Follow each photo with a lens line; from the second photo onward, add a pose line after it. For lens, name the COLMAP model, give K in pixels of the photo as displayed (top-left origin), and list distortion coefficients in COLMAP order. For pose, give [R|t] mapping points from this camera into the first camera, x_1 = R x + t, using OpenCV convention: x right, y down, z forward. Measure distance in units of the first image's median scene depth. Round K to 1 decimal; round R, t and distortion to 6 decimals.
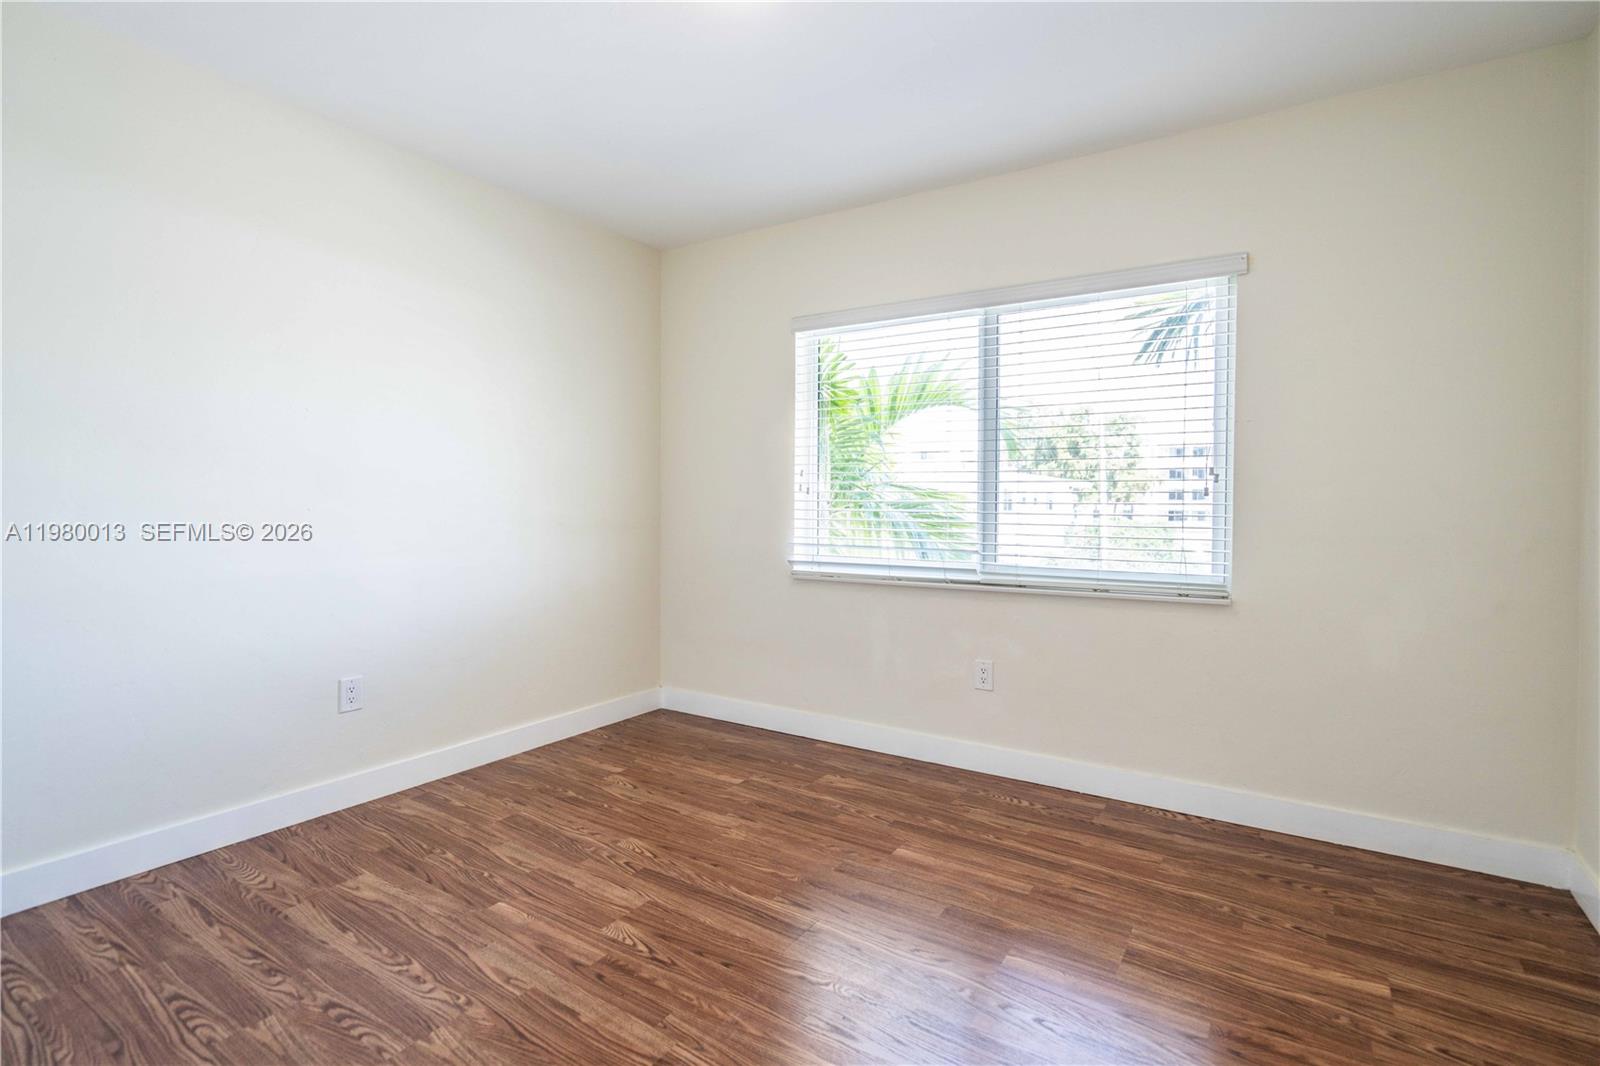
lens RADIAL K [[730.8, 0, 788.1], [0, 730.8, 505.9], [0, 0, 1]] dist [-0.003904, -0.000088]
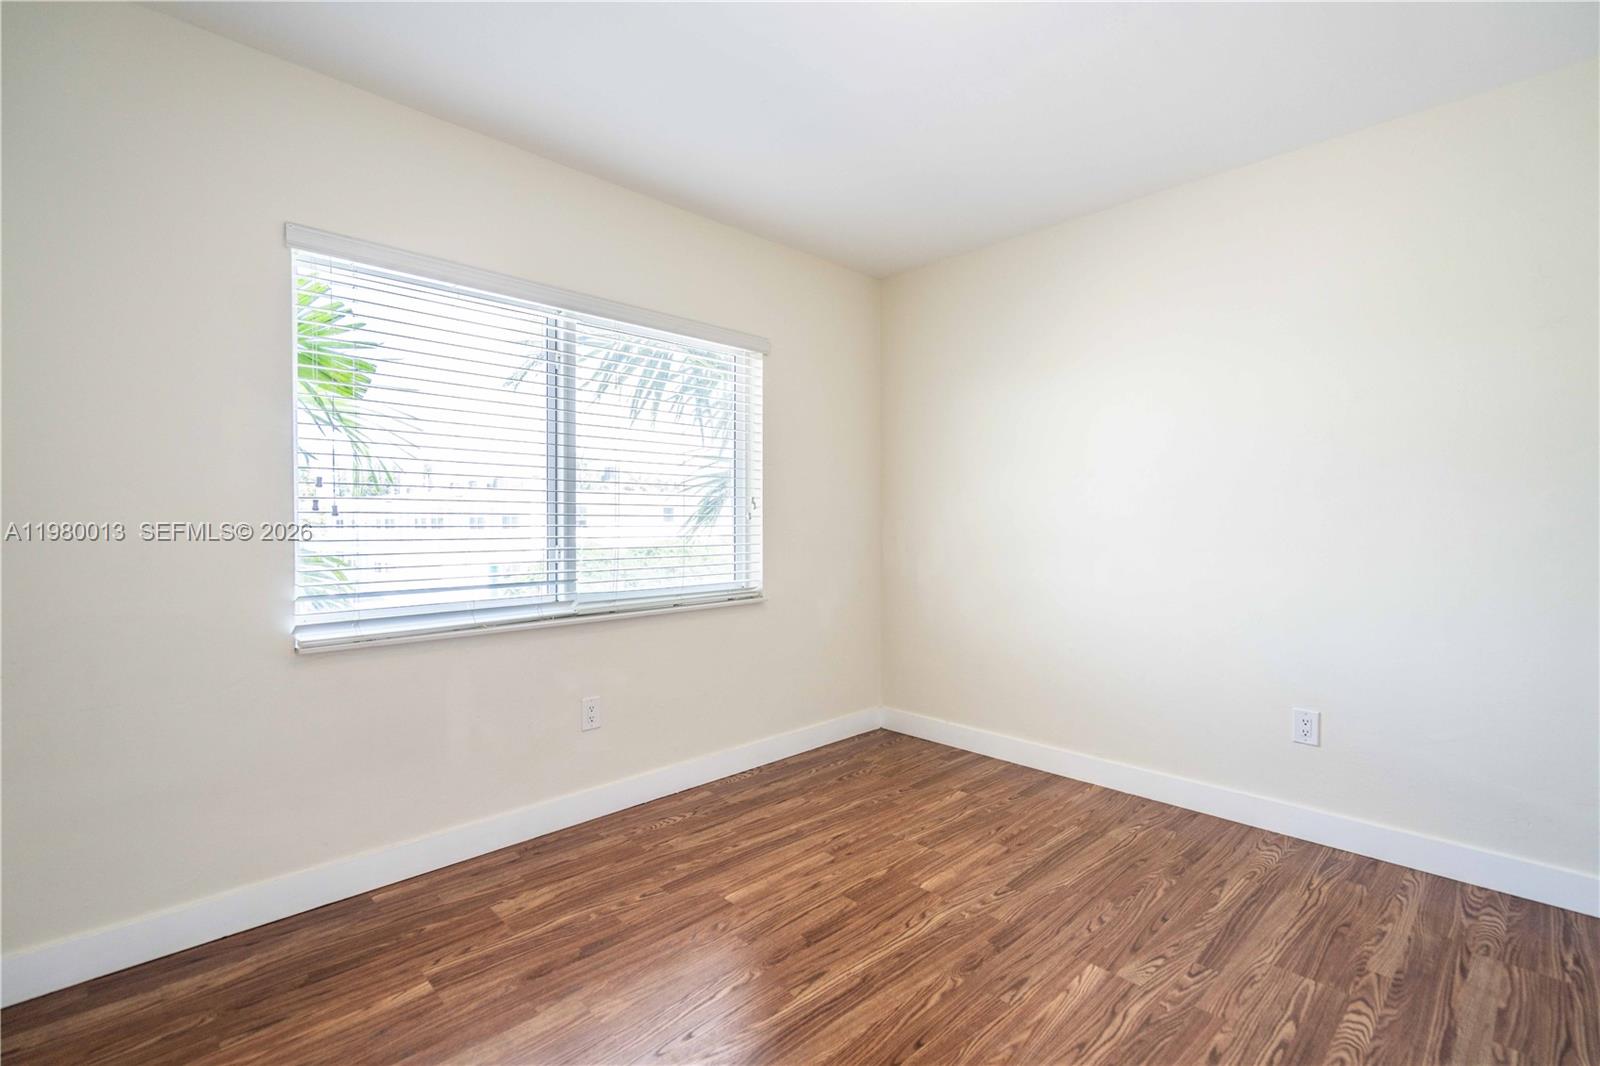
lens RADIAL K [[730.8, 0, 788.4], [0, 730.8, 526.1], [0, 0, 1]] dist [-0.003904, -0.000088]
pose [[0.227331, -0.010354, 0.973762, -0.753600], [0.008575, 0.999926, 0.008631, -0.013781], [-0.973780, 0.006388, 0.227403, 0.723142]]
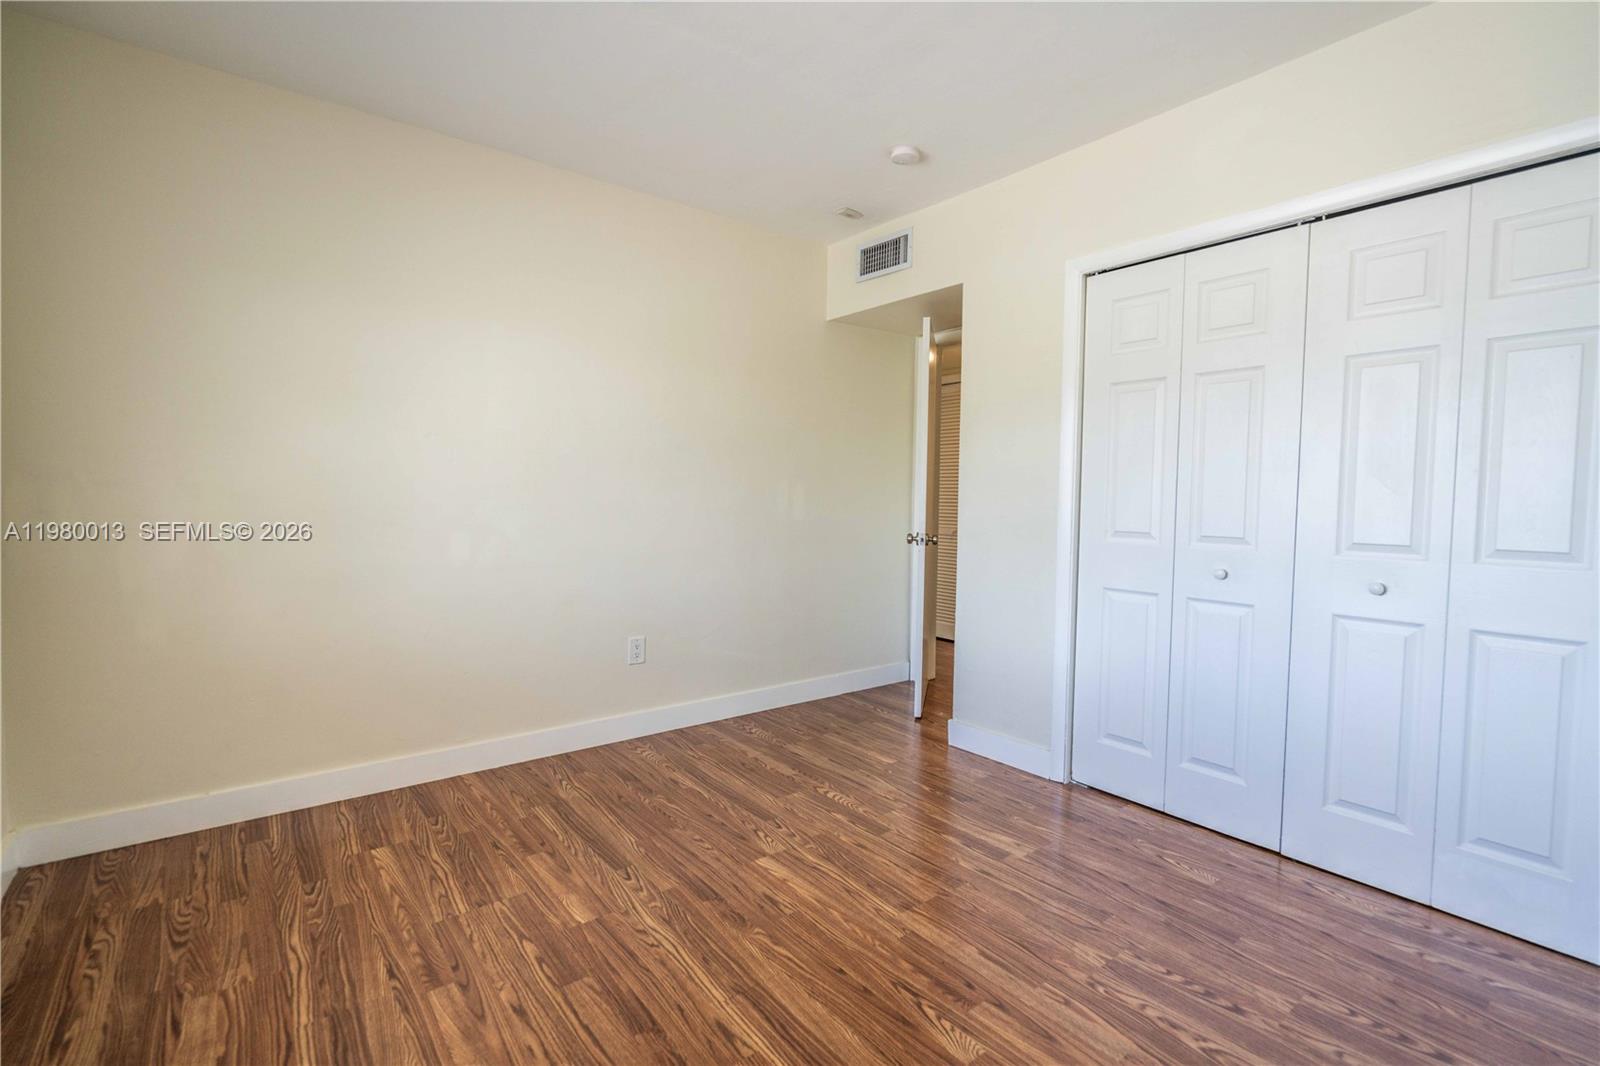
lens RADIAL K [[730.8, 0, 804.9], [0, 730.8, 532.1], [0, 0, 1]] dist [-0.003904, -0.000088]
pose [[-0.954444, -0.029620, 0.296915, -0.237741], [-0.013677, 0.998358, 0.055629, -0.010935], [-0.298075, 0.049033, -0.953282, 1.465742]]
